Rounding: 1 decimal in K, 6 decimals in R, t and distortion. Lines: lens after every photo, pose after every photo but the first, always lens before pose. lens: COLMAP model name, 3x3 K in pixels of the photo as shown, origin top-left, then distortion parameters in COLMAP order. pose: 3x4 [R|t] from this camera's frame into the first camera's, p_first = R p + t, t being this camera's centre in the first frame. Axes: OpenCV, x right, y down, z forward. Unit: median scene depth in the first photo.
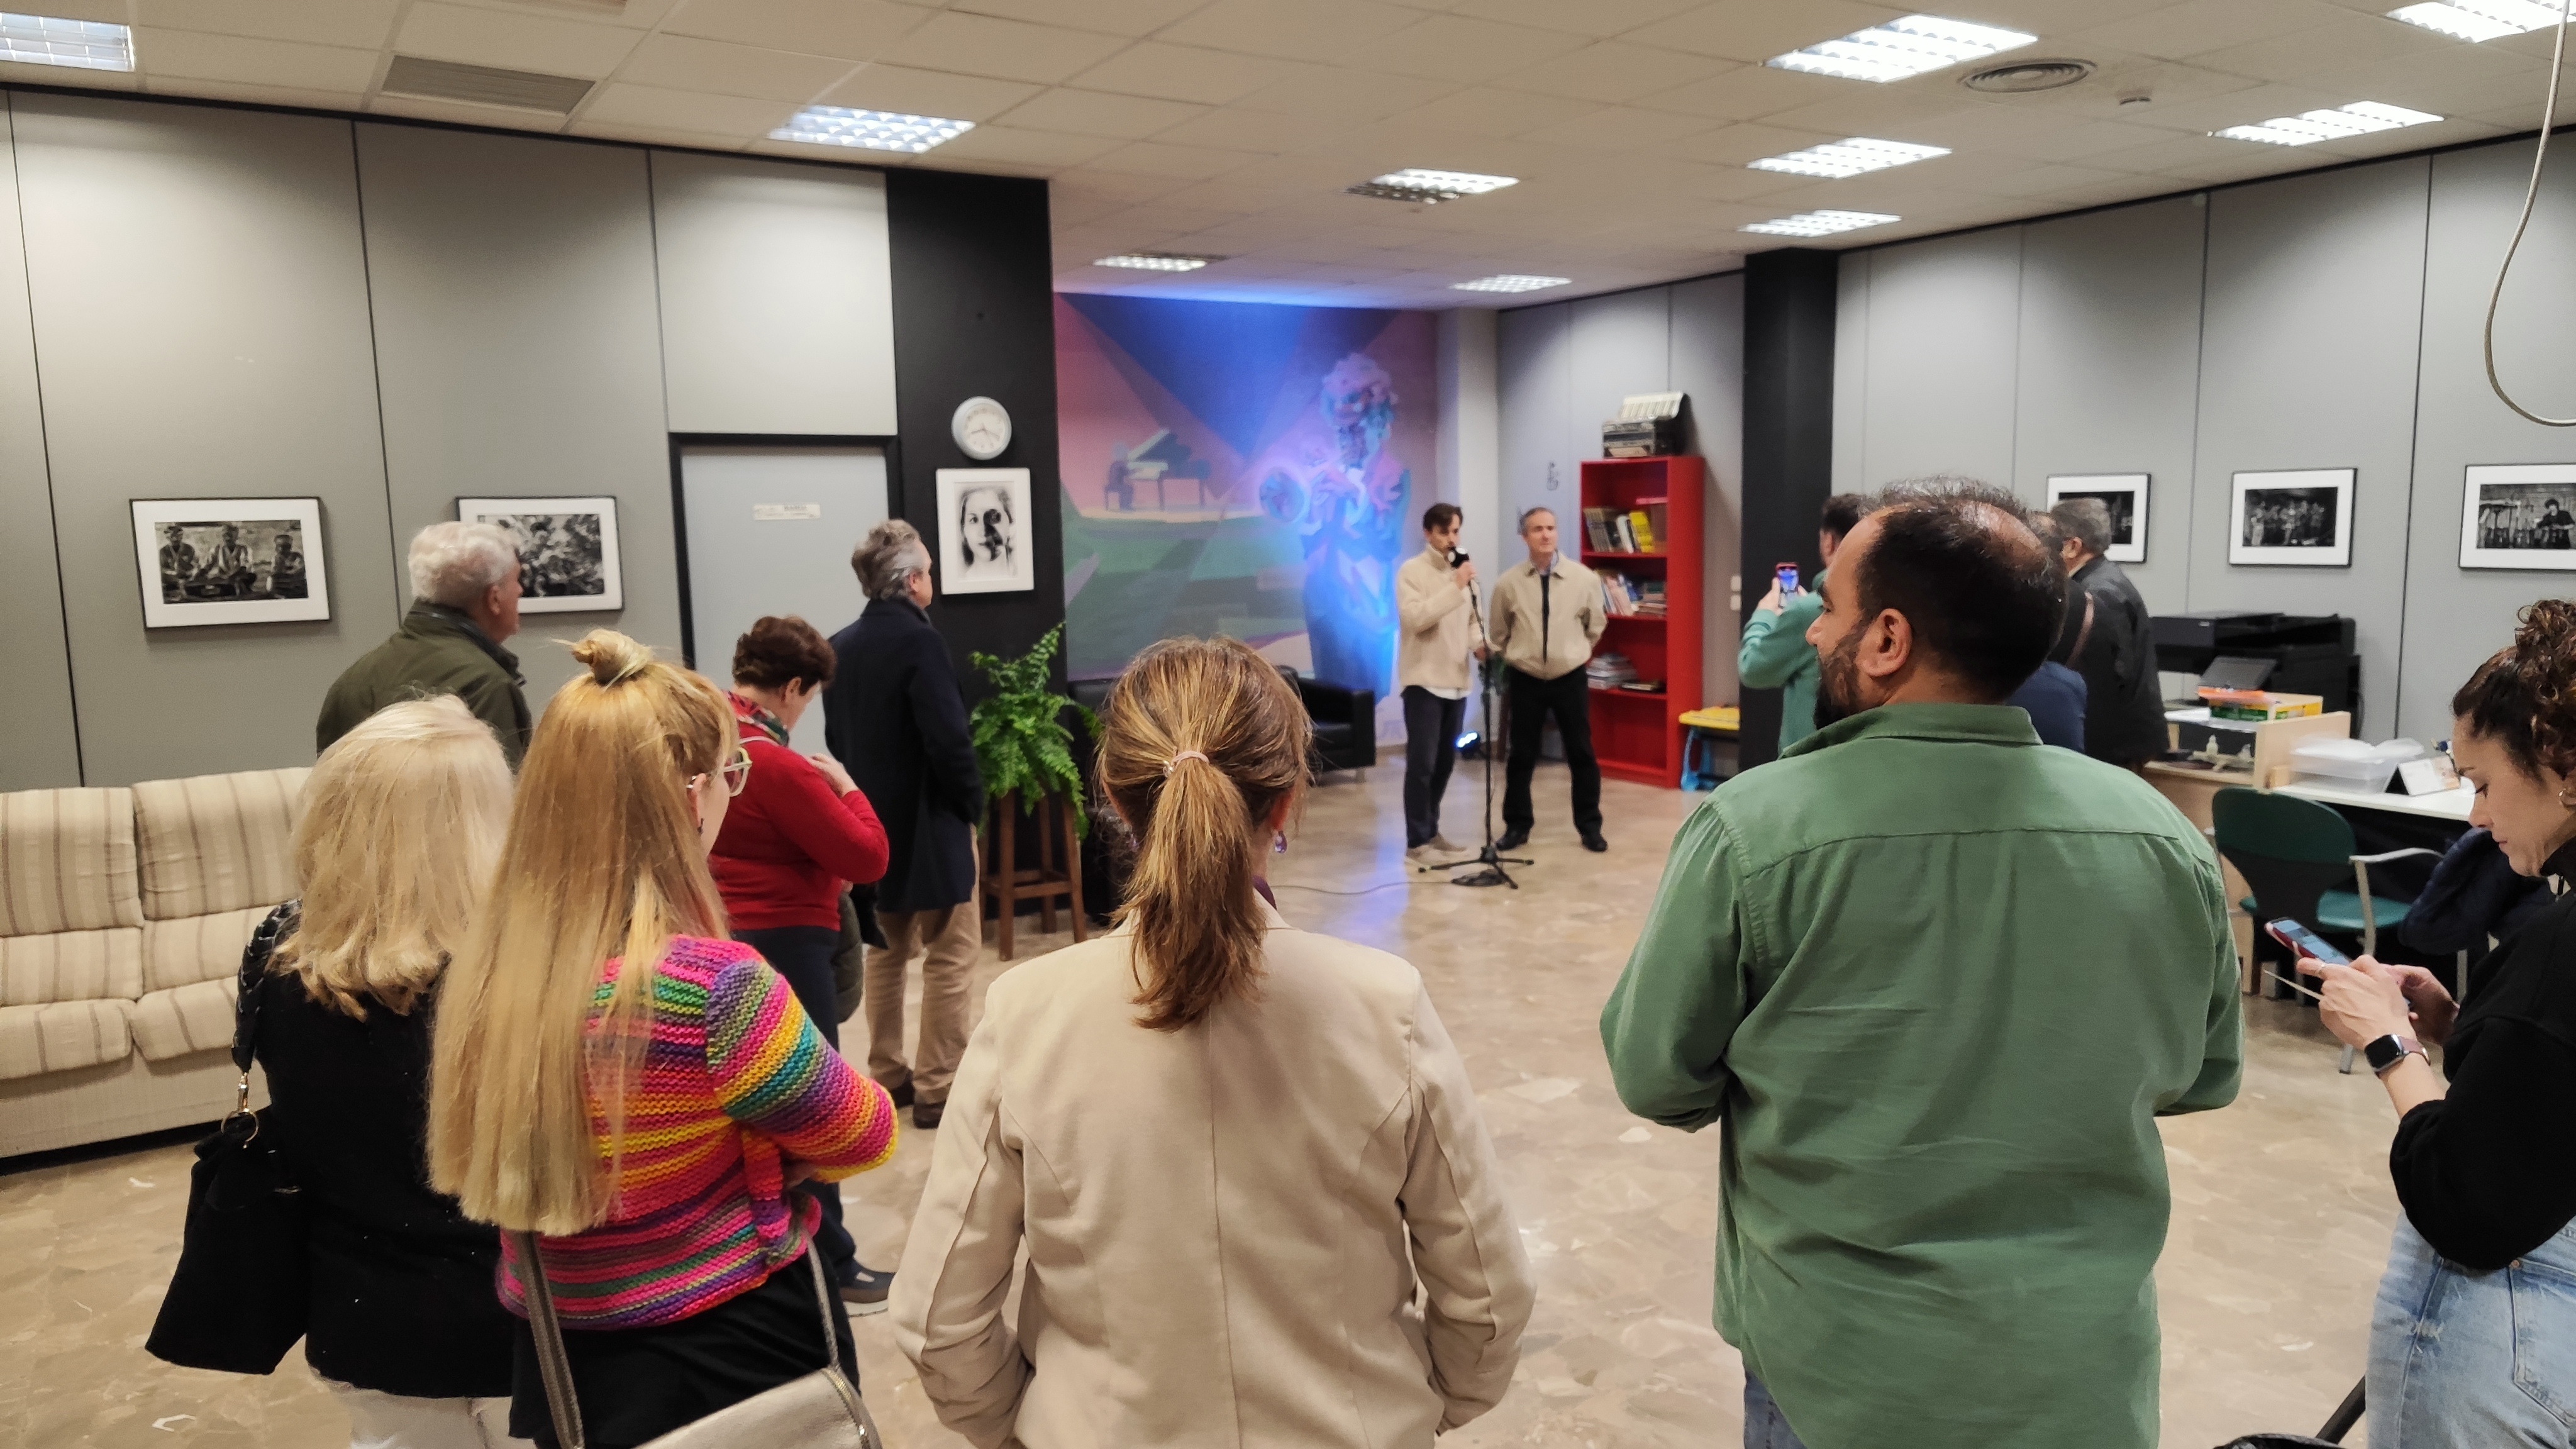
lens RADIAL K [[1691.5, 0, 1358.3], [0, 1691.5, 721.5], [0, 0, 1]] dist [0.044817, -0.003056]
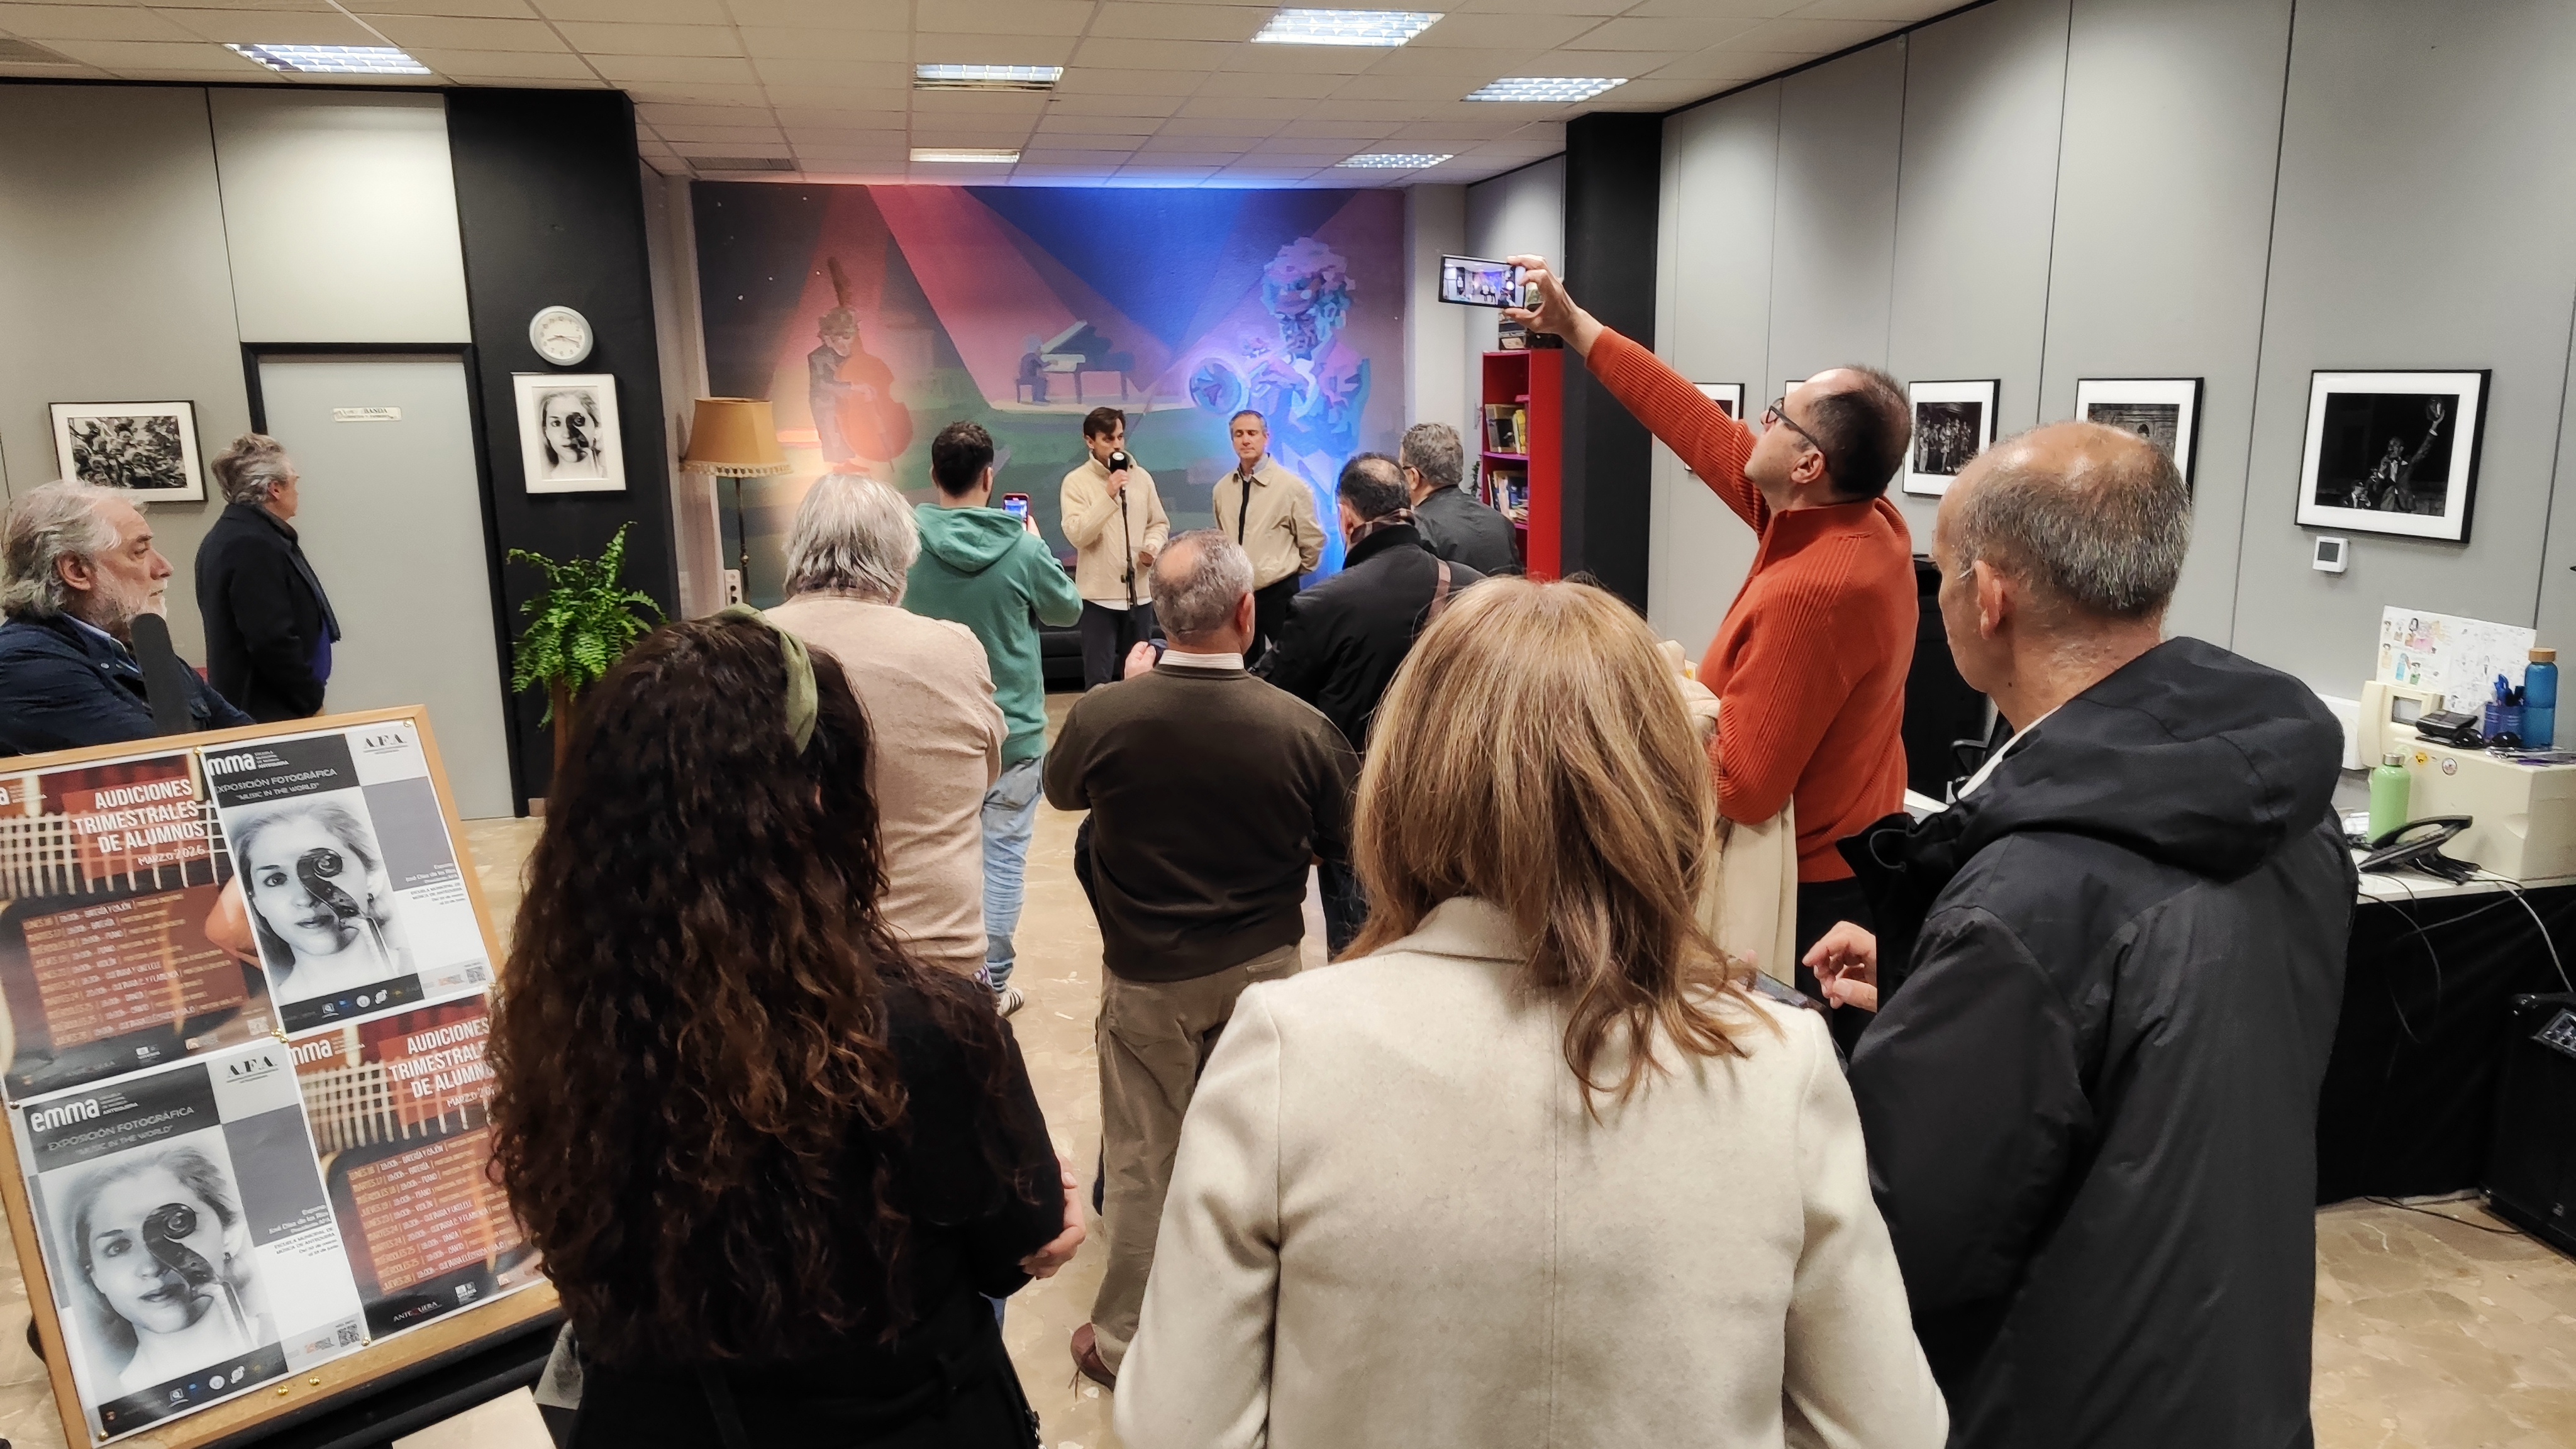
lens RADIAL K [[1691.5, 0, 1358.3], [0, 1691.5, 721.5], [0, 0, 1]] dist [0.044817, -0.003056]
pose [[0.943270, 0.068794, -0.324821, 0.598875], [-0.043551, 0.995483, 0.084363, -0.044098], [0.329158, -0.065431, 0.942005, 0.140090]]
